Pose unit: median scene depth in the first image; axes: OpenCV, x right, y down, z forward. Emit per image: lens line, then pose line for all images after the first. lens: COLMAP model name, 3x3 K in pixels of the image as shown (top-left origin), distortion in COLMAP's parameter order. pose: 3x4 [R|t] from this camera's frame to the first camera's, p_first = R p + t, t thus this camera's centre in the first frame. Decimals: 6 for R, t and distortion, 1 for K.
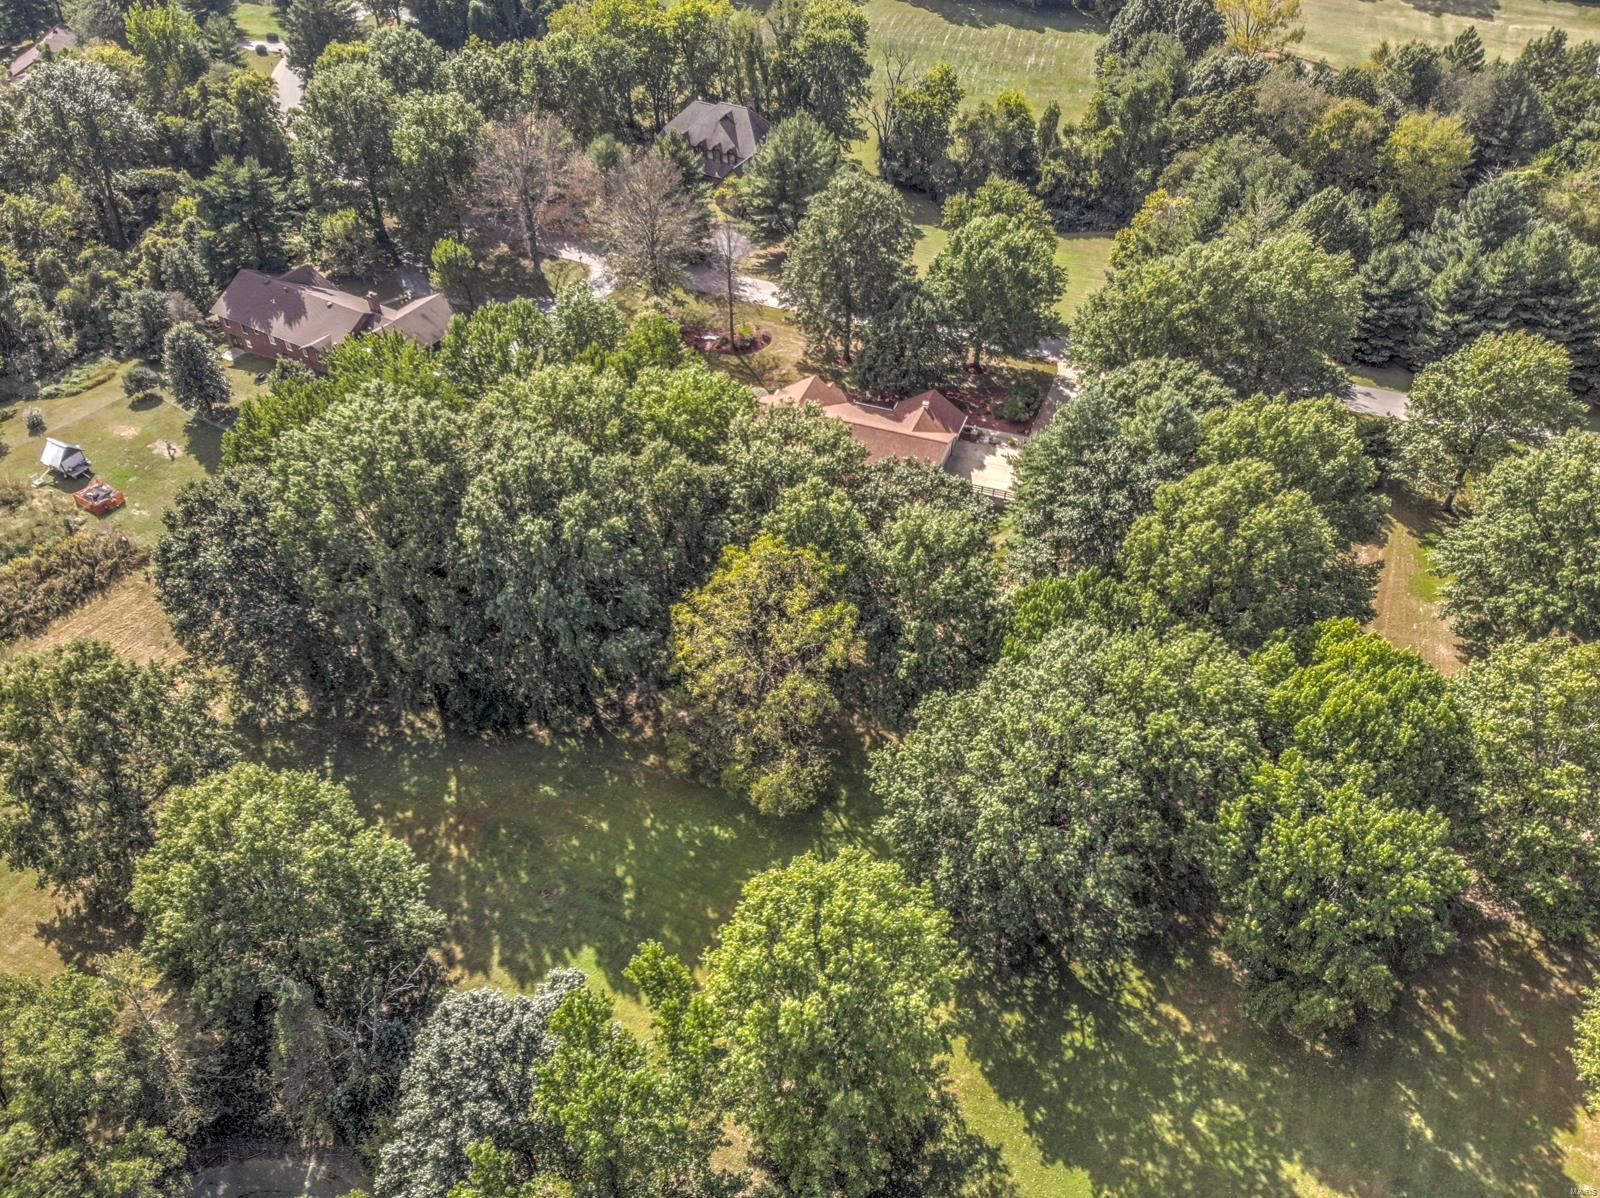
lens RADIAL K [[1115.1, 0, 800.0], [0, 1115.1, 599.0], [0, 0, 1]] dist [0.206295, -0.300077]
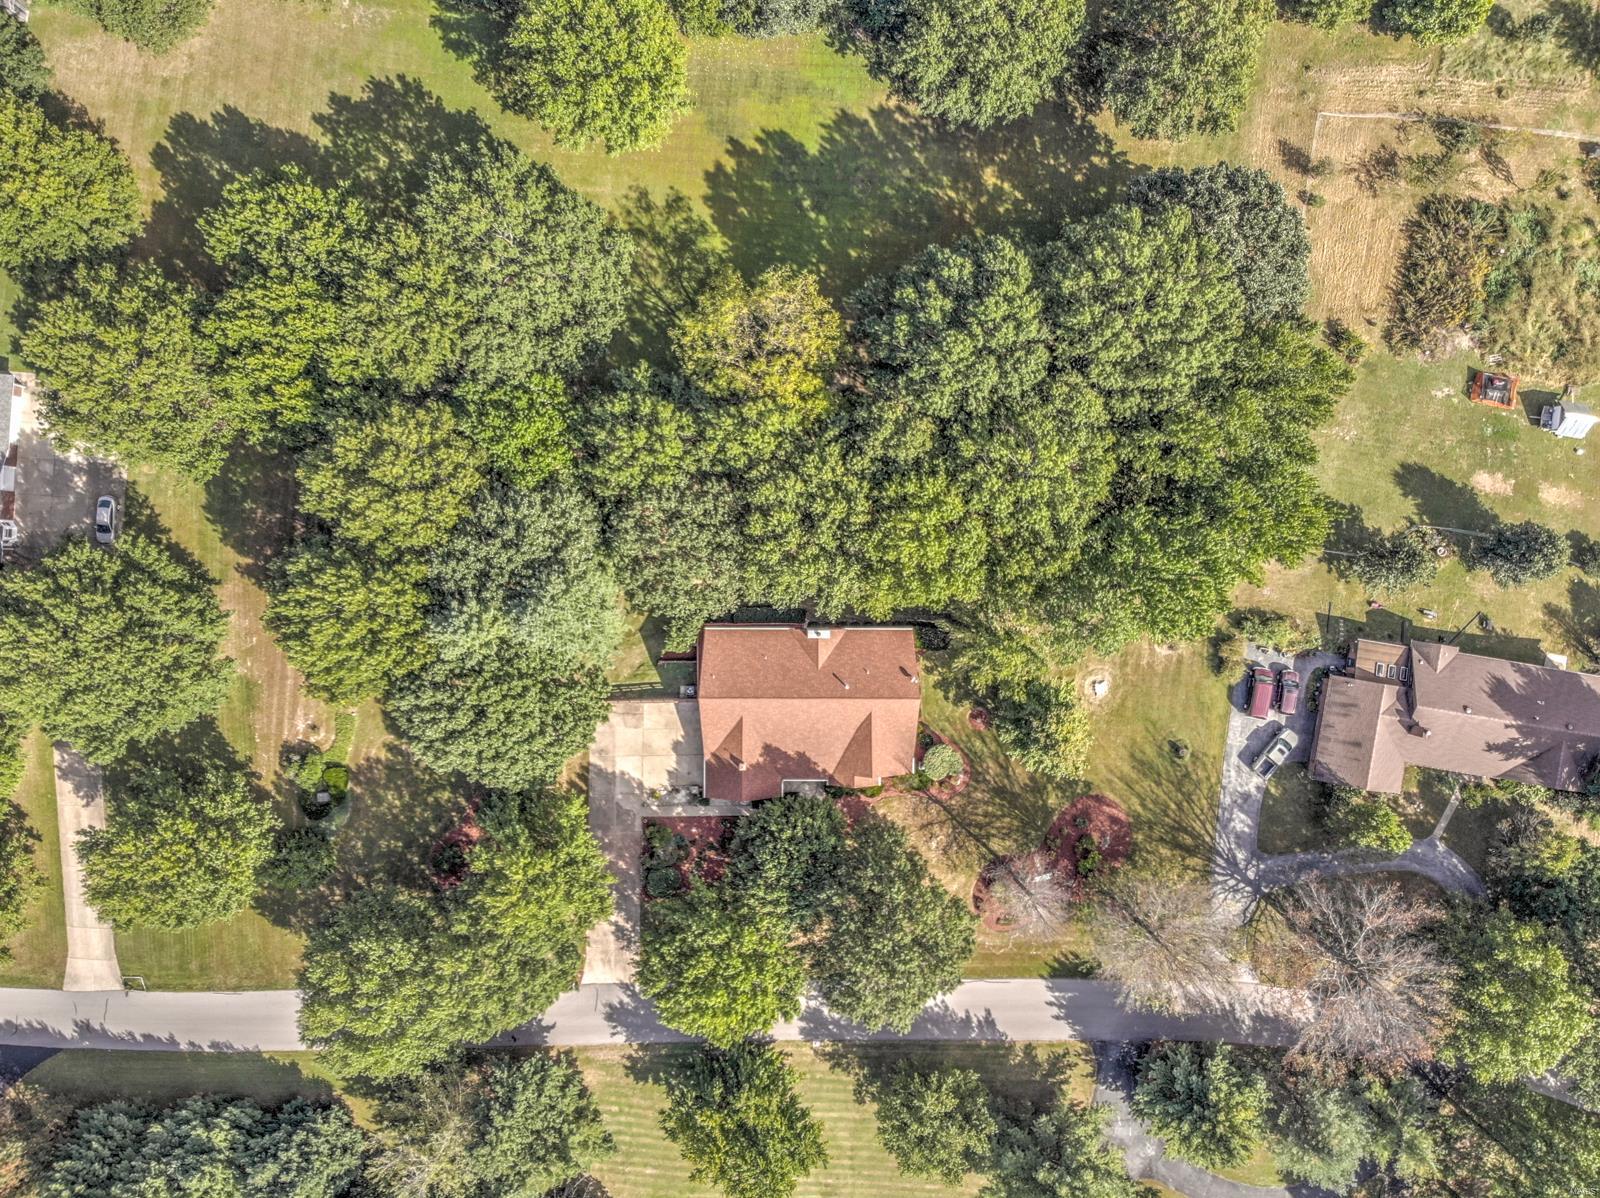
lens RADIAL K [[1115.1, 0, 800.0], [0, 1115.1, 599.0], [0, 0, 1]] dist [0.206295, -0.300077]
pose [[-0.935586, 0.353100, -0.000029, 0.015481], [-0.249700, -0.661556, 0.707102, -0.678175], [0.249658, 0.661562, 0.707111, 0.237724]]
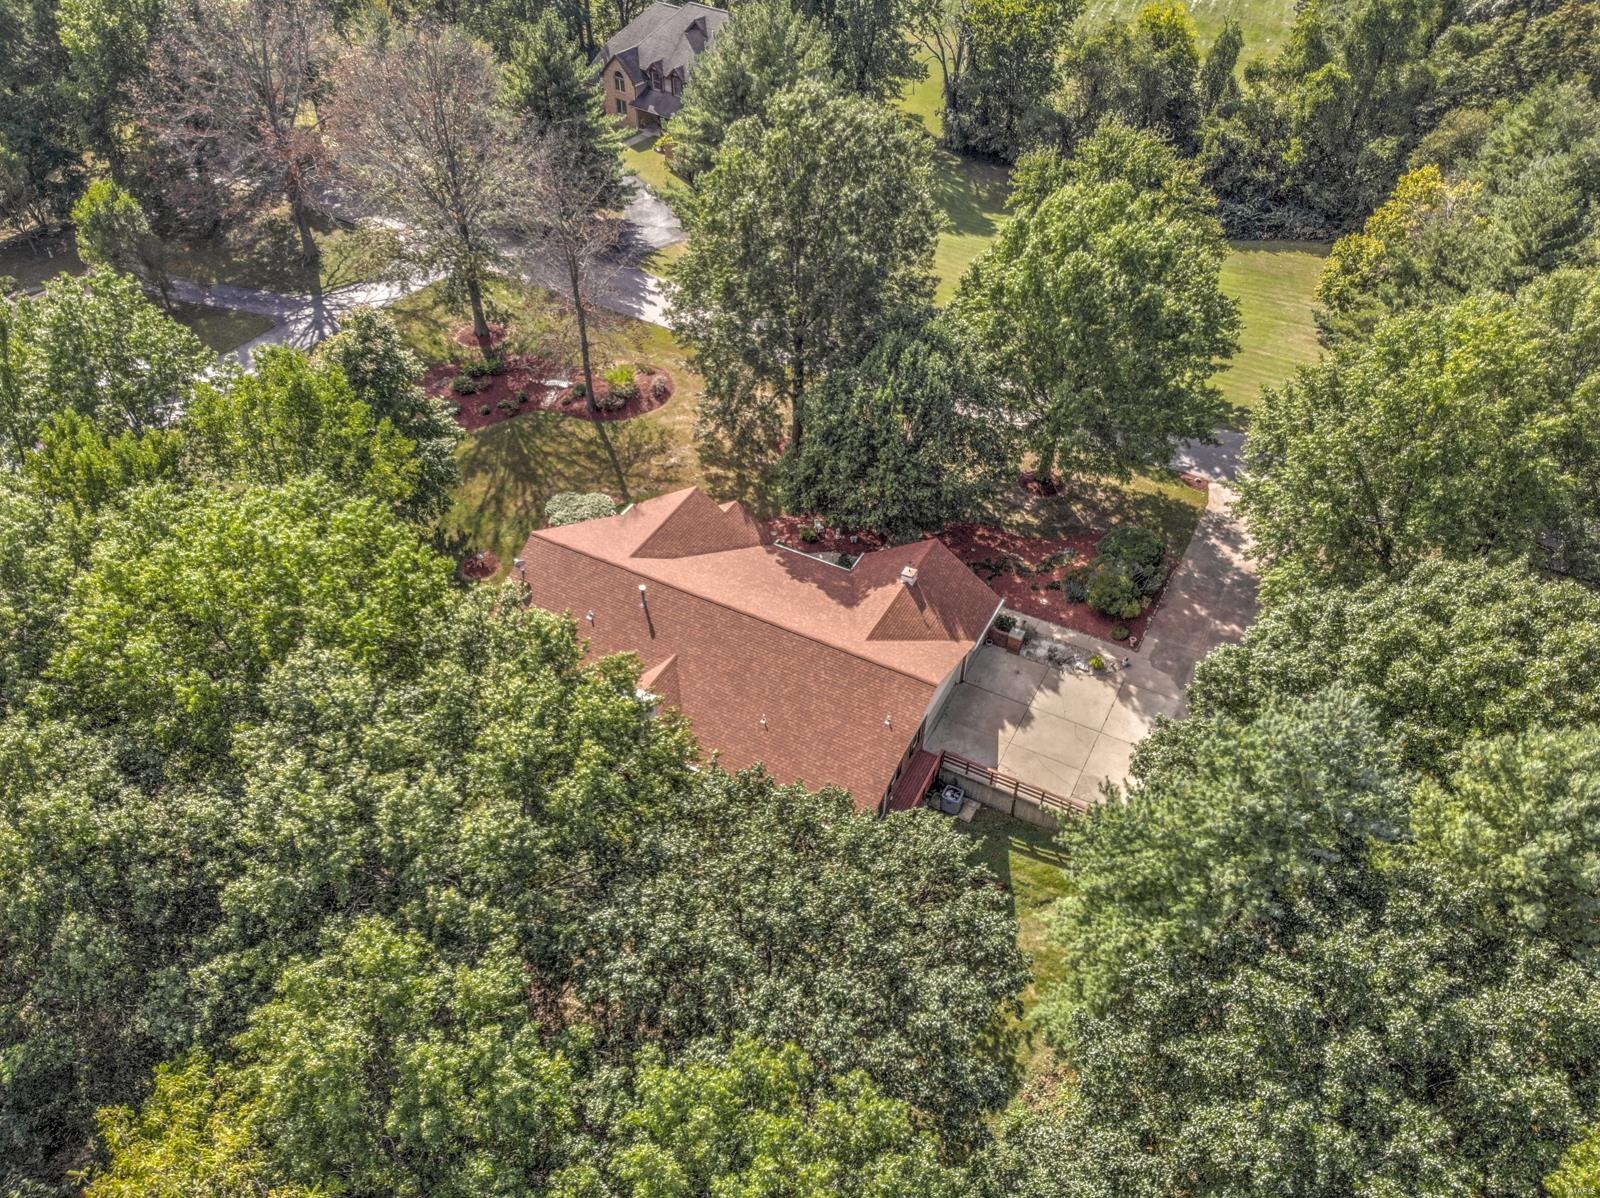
lens RADIAL K [[1124.4, 0, 800.0], [0, 1124.4, 599.0], [0, 0, 1]] dist [0.127144, -0.151747]
pose [[0.991782, 0.084970, -0.095650, 0.102196], [-0.085294, 0.996356, 0.000701, -0.145790], [0.095361, 0.007463, 0.995415, 0.489682]]
